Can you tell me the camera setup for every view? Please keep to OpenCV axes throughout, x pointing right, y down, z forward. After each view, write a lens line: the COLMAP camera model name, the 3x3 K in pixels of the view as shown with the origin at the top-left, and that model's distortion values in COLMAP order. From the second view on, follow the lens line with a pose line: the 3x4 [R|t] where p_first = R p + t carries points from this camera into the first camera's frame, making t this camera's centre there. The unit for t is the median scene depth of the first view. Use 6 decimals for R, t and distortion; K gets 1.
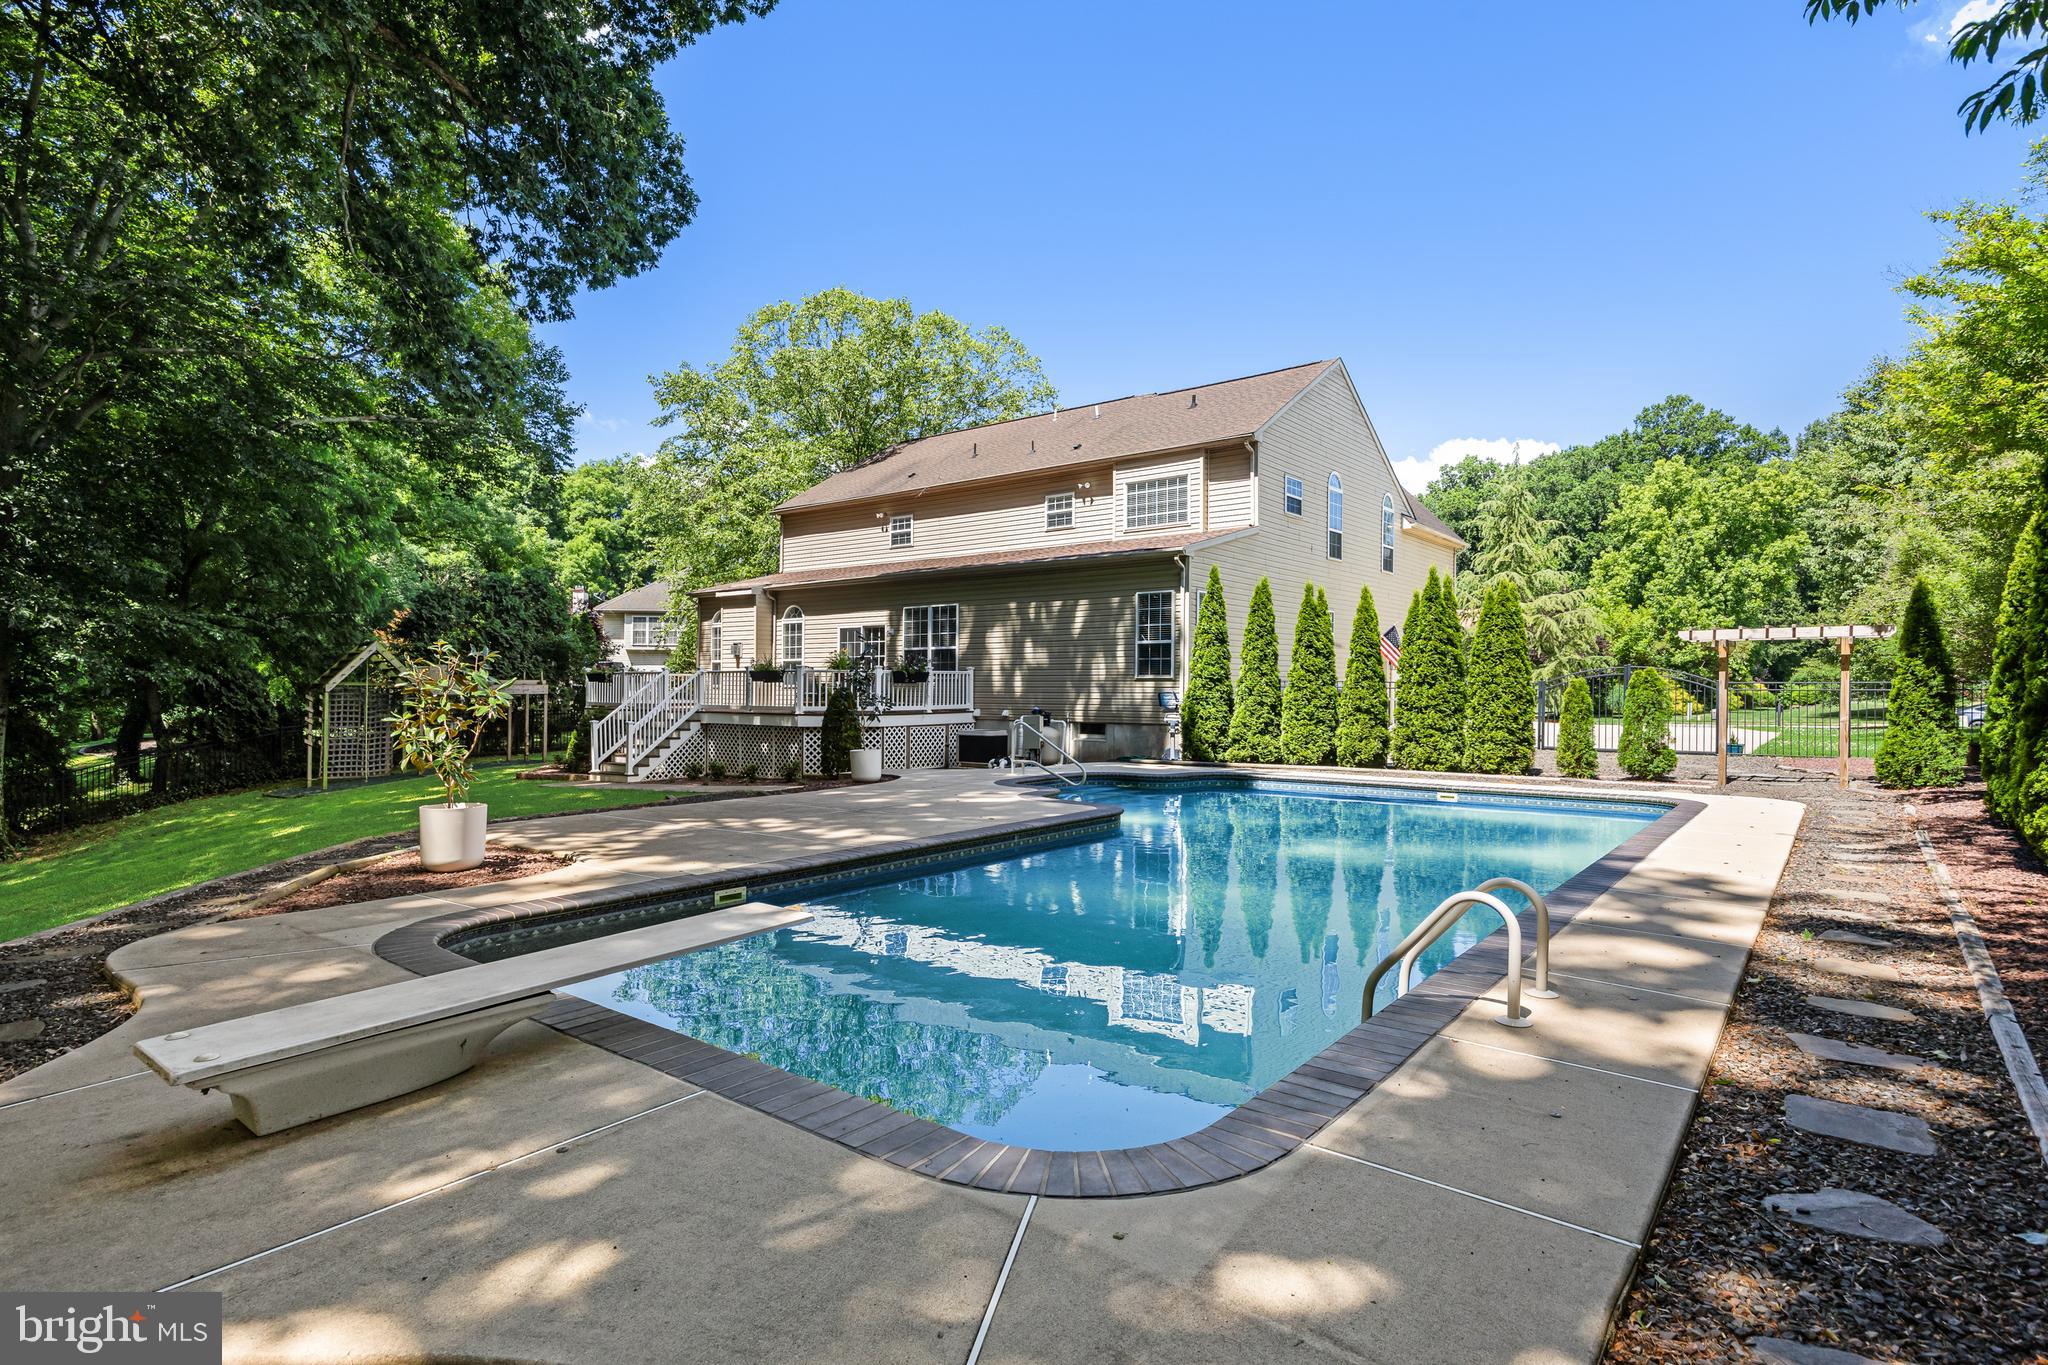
lens RADIAL K [[1057.2, 0, 1017.7], [0, 1057.2, 598.4], [0, 0, 1]] dist [0.056264, -0.000009]
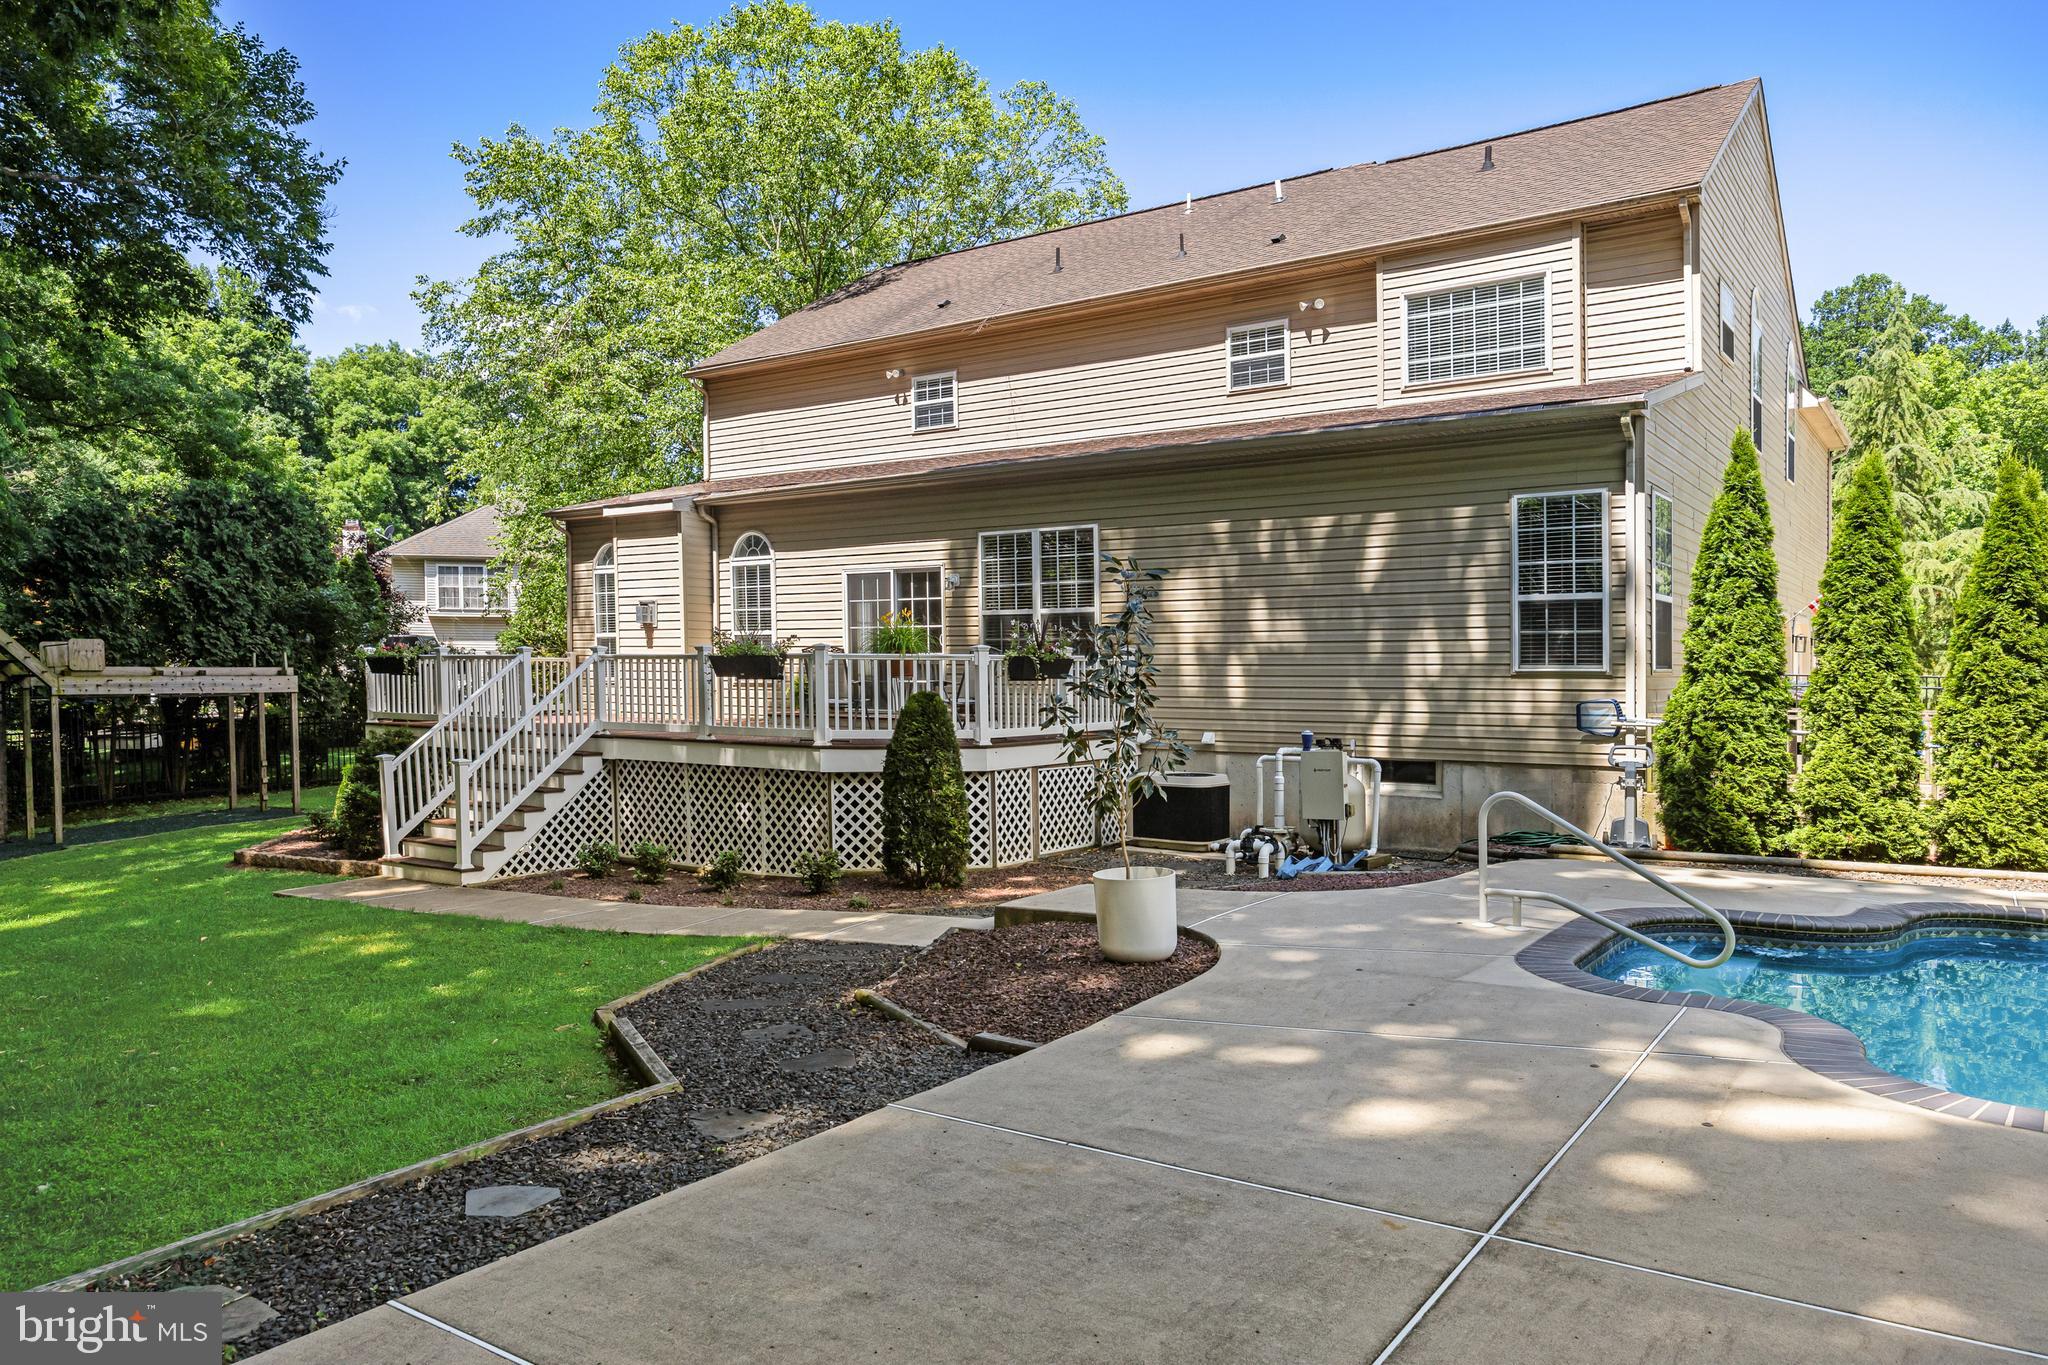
lens RADIAL K [[1387.5, 0, 1024.0], [0, 1387.5, 682.5], [0, 0, 1]] dist [0.026201, -0.001816]
pose [[0.998444, -0.000291, 0.055772, -0.115501], [-0.004868, 0.995714, 0.092355, 0.017105], [-0.055560, -0.092483, 0.994163, 0.288893]]
